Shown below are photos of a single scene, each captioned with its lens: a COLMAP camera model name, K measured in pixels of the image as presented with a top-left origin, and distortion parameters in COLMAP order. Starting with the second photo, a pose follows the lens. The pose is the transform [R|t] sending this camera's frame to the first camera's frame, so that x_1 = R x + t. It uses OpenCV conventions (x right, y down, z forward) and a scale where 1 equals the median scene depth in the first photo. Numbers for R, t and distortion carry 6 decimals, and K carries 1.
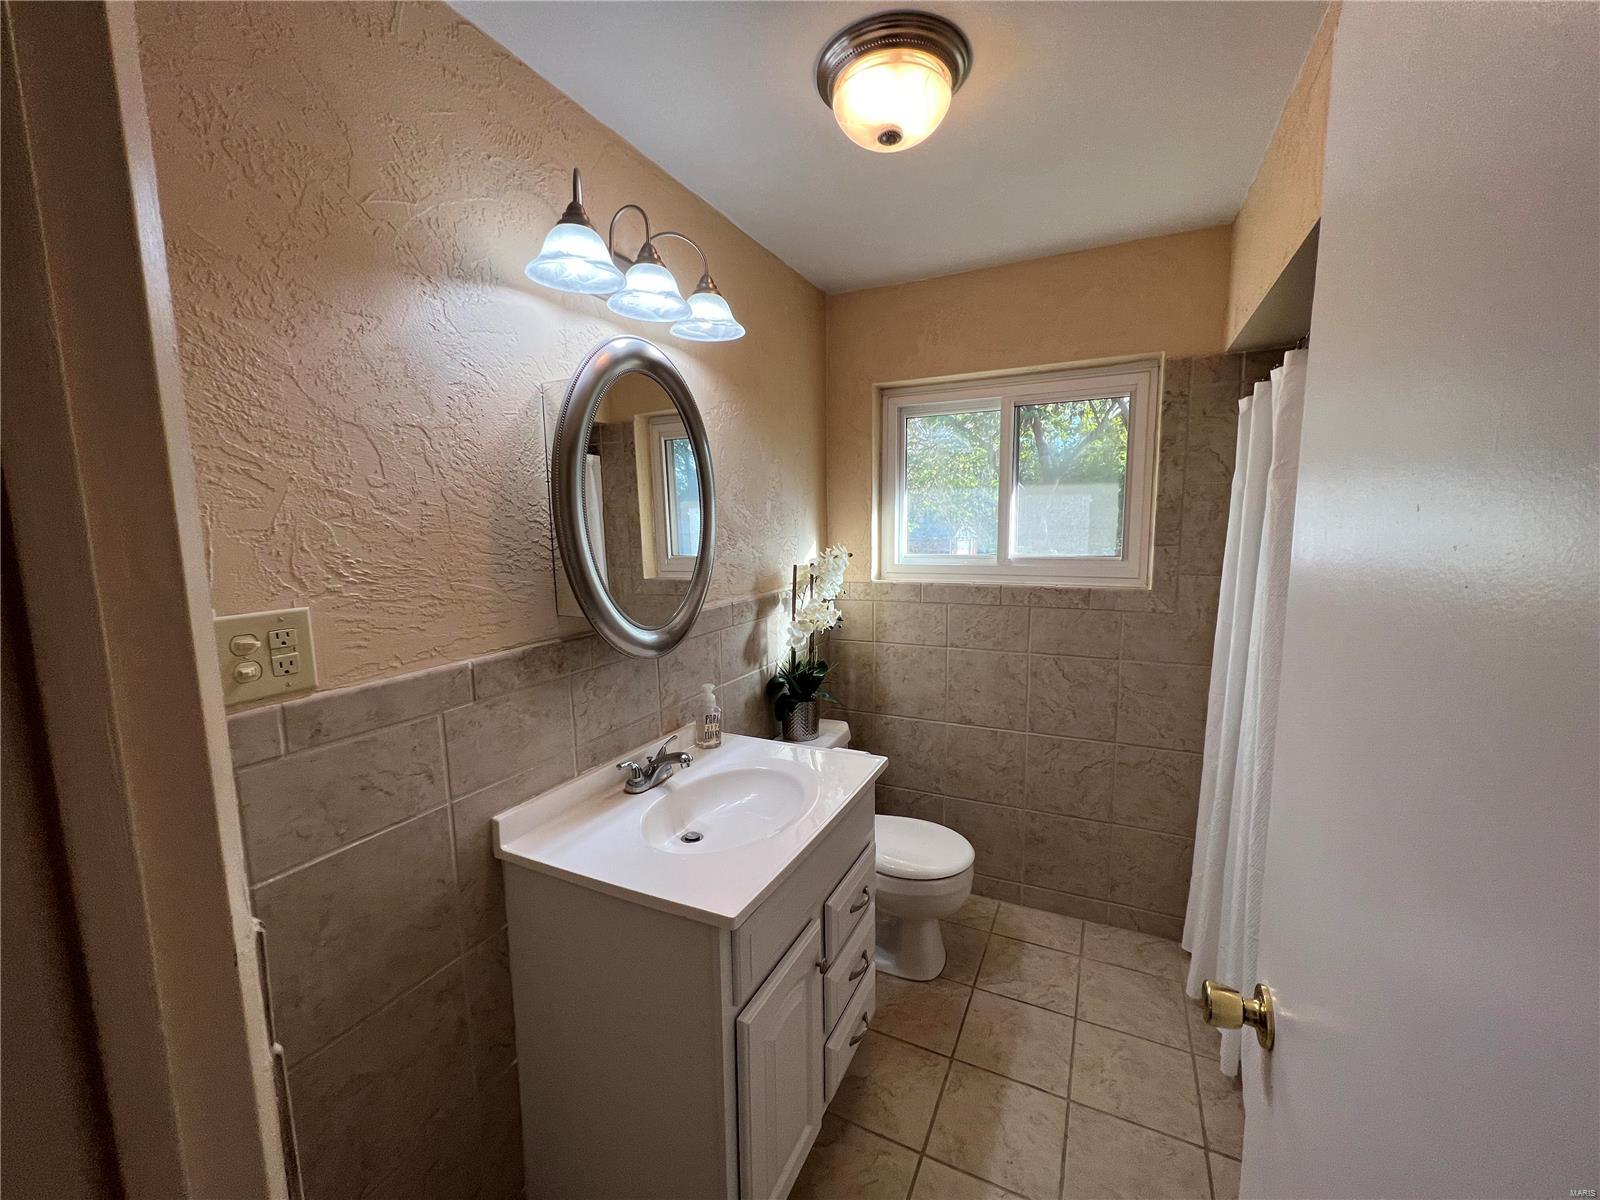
lens RADIAL K [[634.5, 0, 801.3], [0, 634.5, 603.4], [0, 0, 1]] dist [-0.002833, 0.000300]
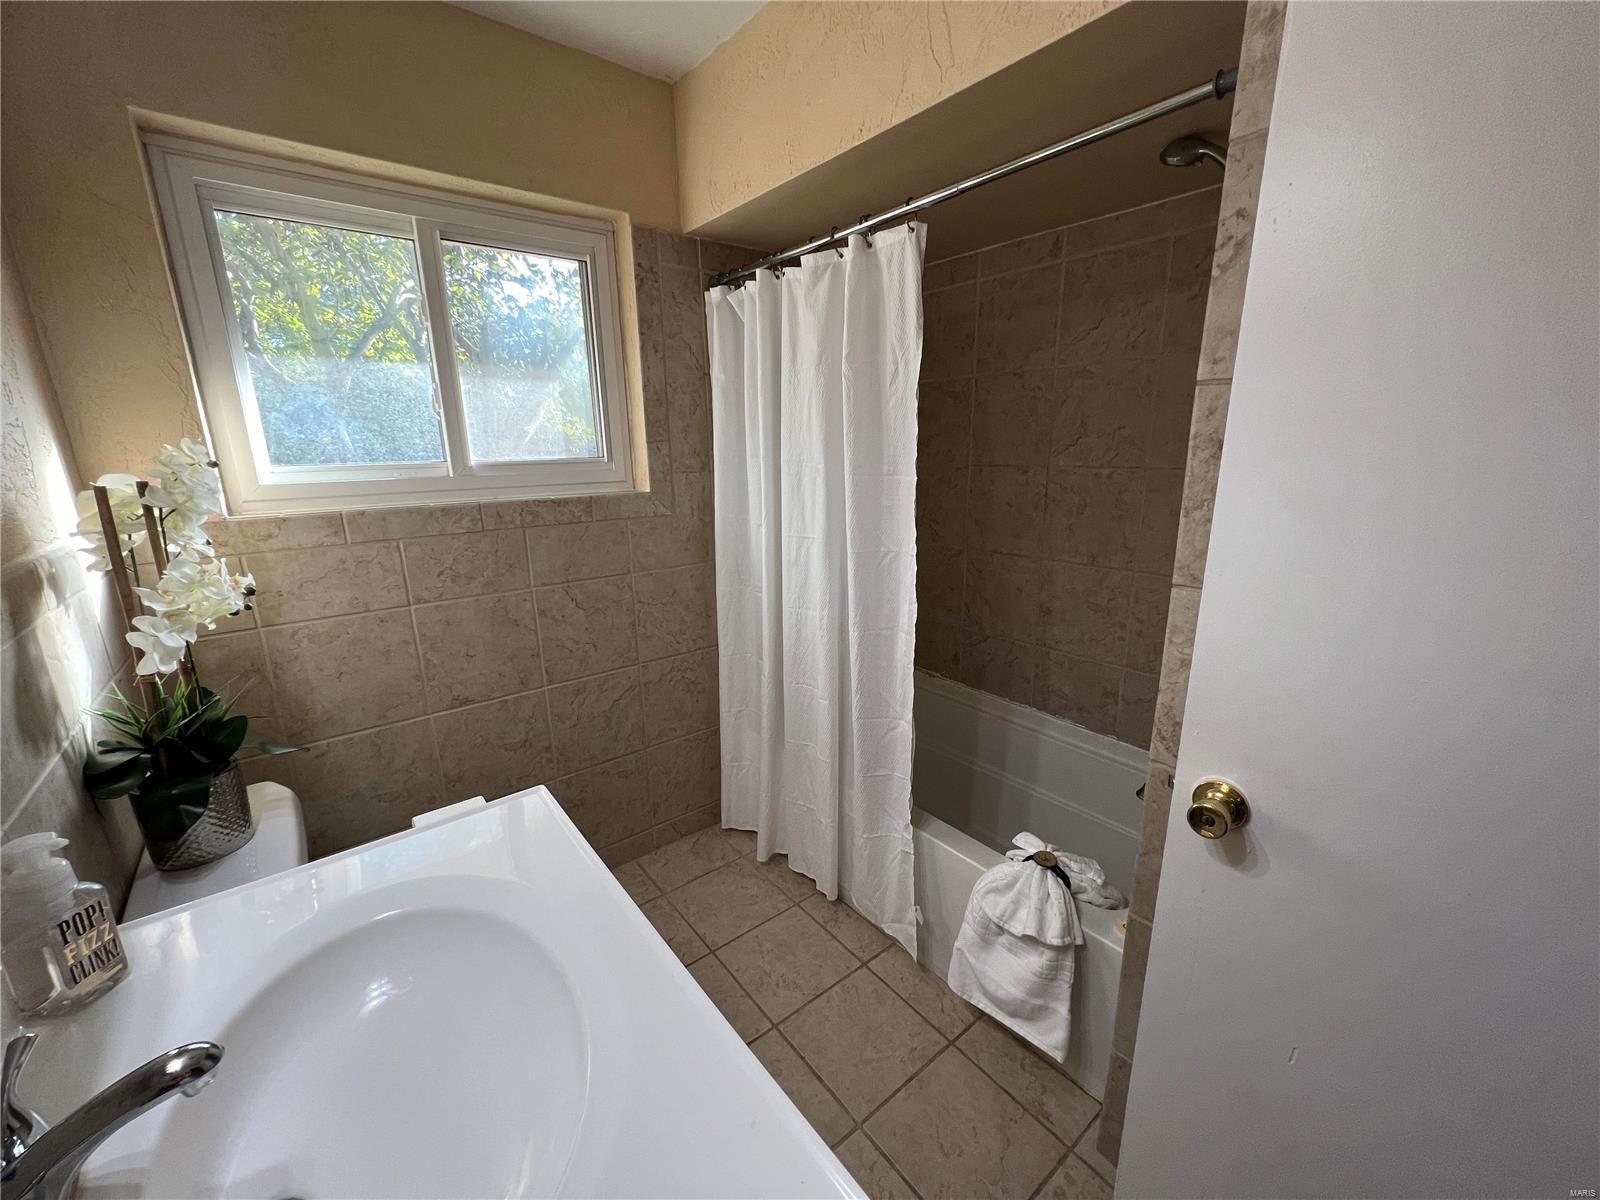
lens RADIAL K [[634.5, 0, 801.3], [0, 634.5, 603.4], [0, 0, 1]] dist [-0.002833, 0.000300]
pose [[0.432371, -0.218270, 0.874879, -0.181941], [0.120955, 0.975530, 0.183605, -0.005361], [-0.893547, 0.026435, 0.448192, 0.368486]]
